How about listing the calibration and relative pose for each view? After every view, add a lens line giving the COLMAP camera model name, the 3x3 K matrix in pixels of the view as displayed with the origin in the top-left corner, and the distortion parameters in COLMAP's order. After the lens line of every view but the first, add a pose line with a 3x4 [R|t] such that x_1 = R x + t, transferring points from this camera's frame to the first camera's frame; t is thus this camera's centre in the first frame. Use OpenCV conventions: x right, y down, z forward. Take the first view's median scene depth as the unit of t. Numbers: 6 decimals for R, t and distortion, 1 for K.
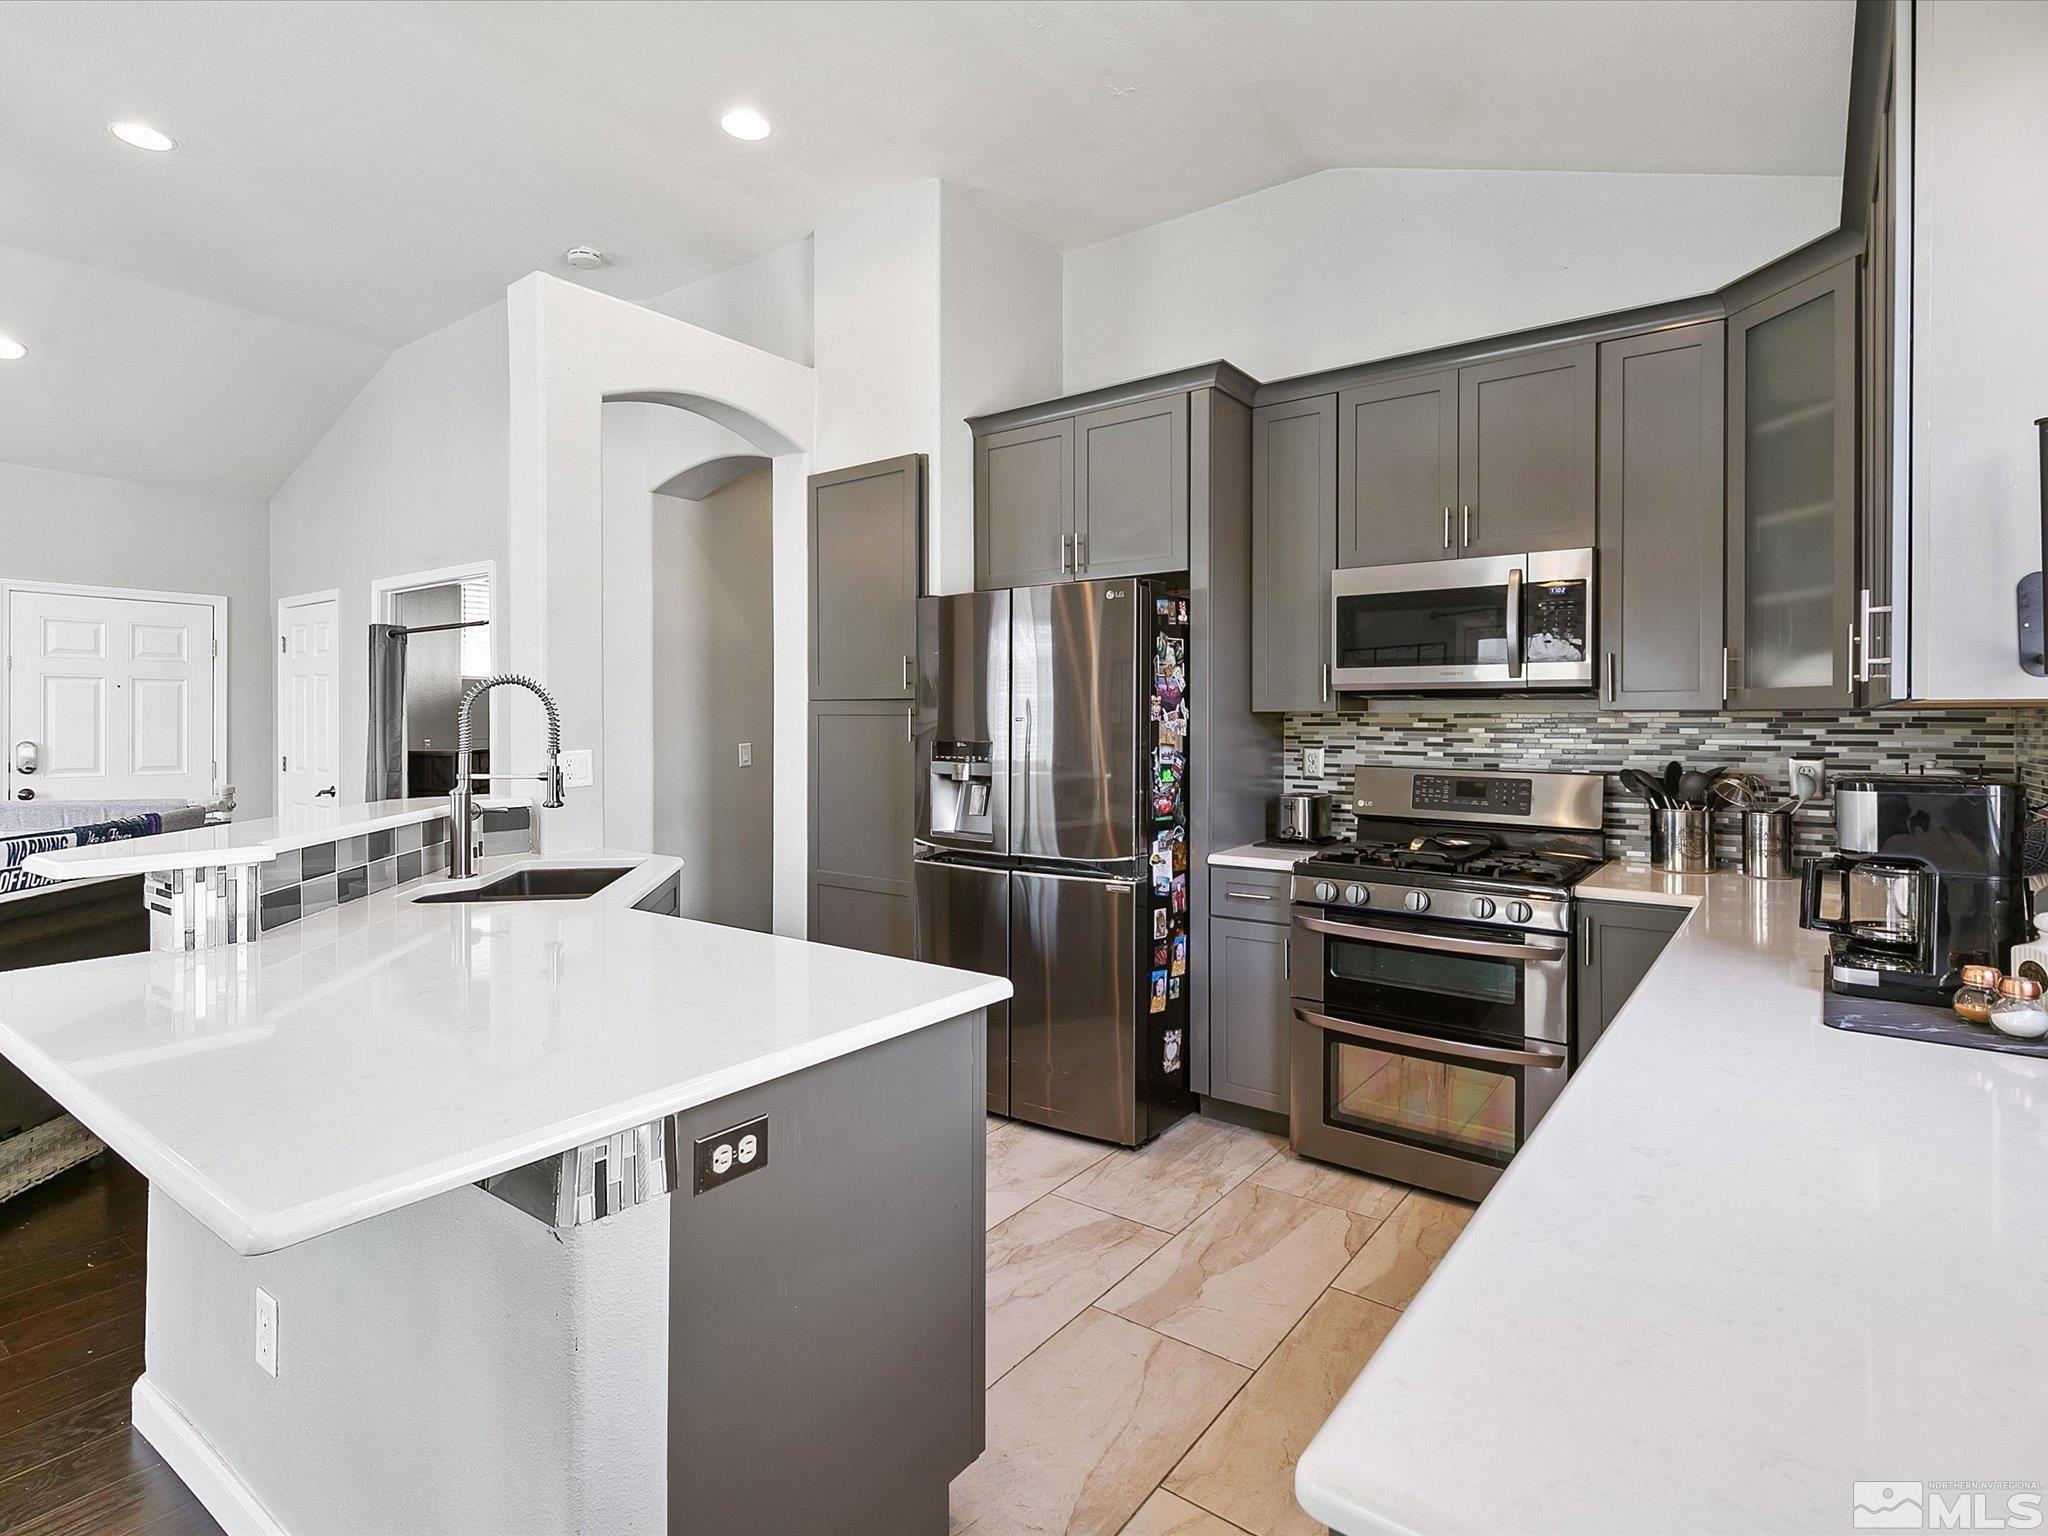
lens RADIAL K [[1046.5, 0, 1023.1], [0, 1046.5, 724.4], [0, 0, 1]] dist [-0.001205, -0.000165]
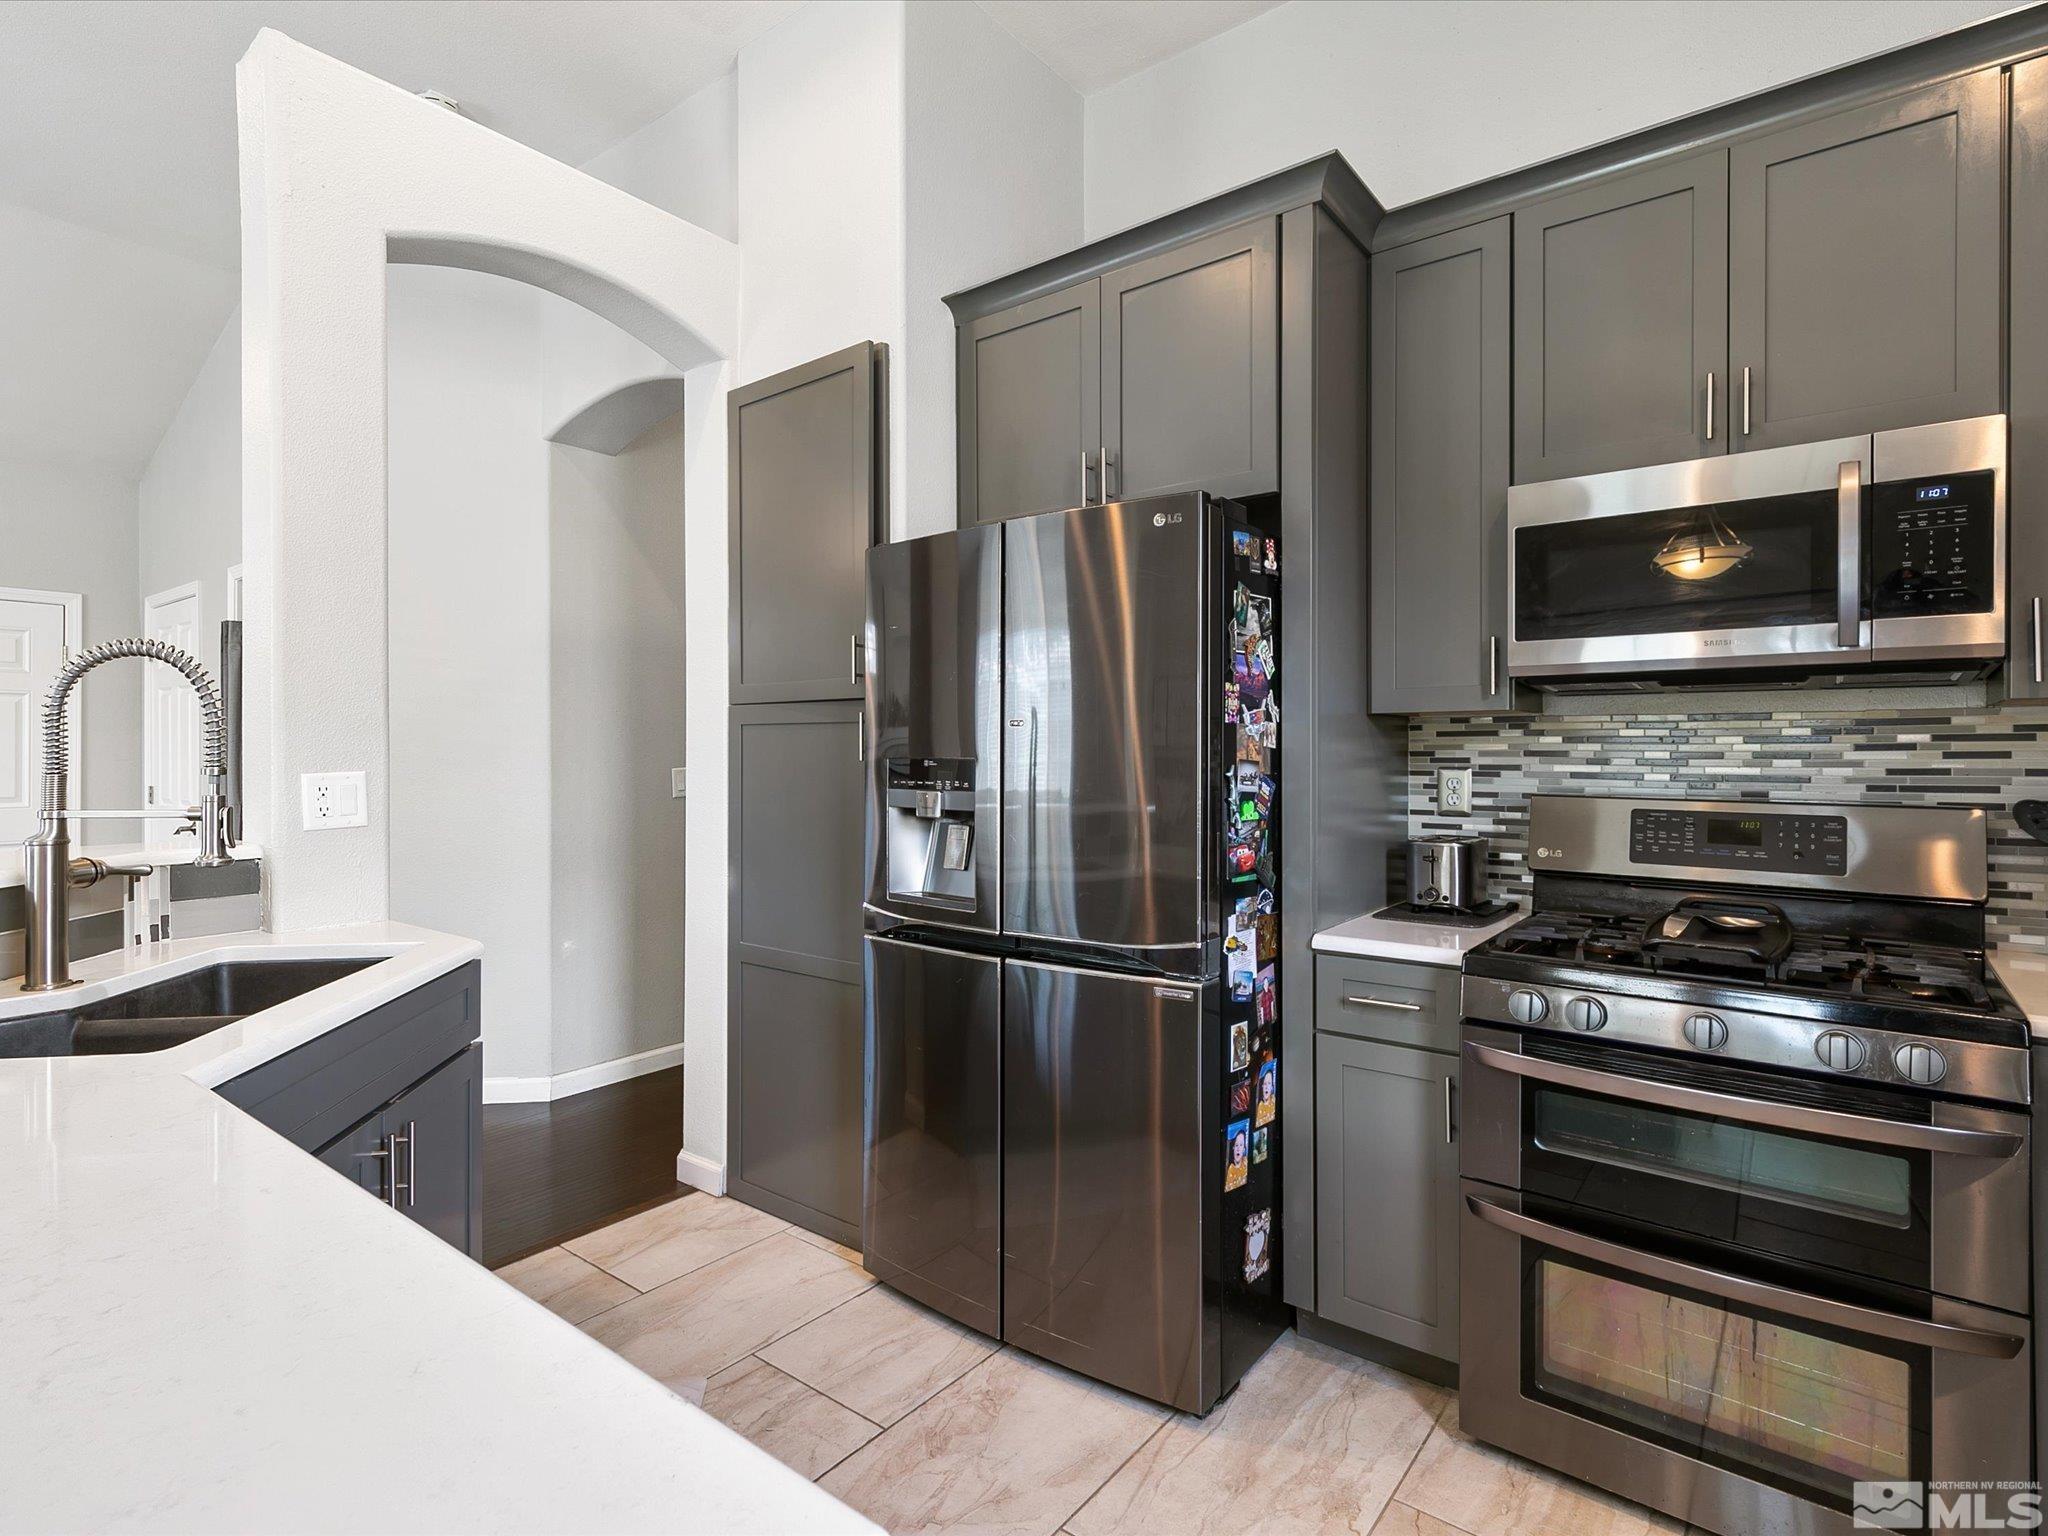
lens RADIAL K [[1008.3, 0, 1031.4], [0, 1008.3, 754.8], [0, 0, 1]] dist [0.001014, -0.000056]
pose [[0.999856, -0.001125, -0.016954, 0.016296], [0.001081, 0.999996, -0.002643, 0.016429], [0.016957, 0.002624, 0.999853, 0.380809]]
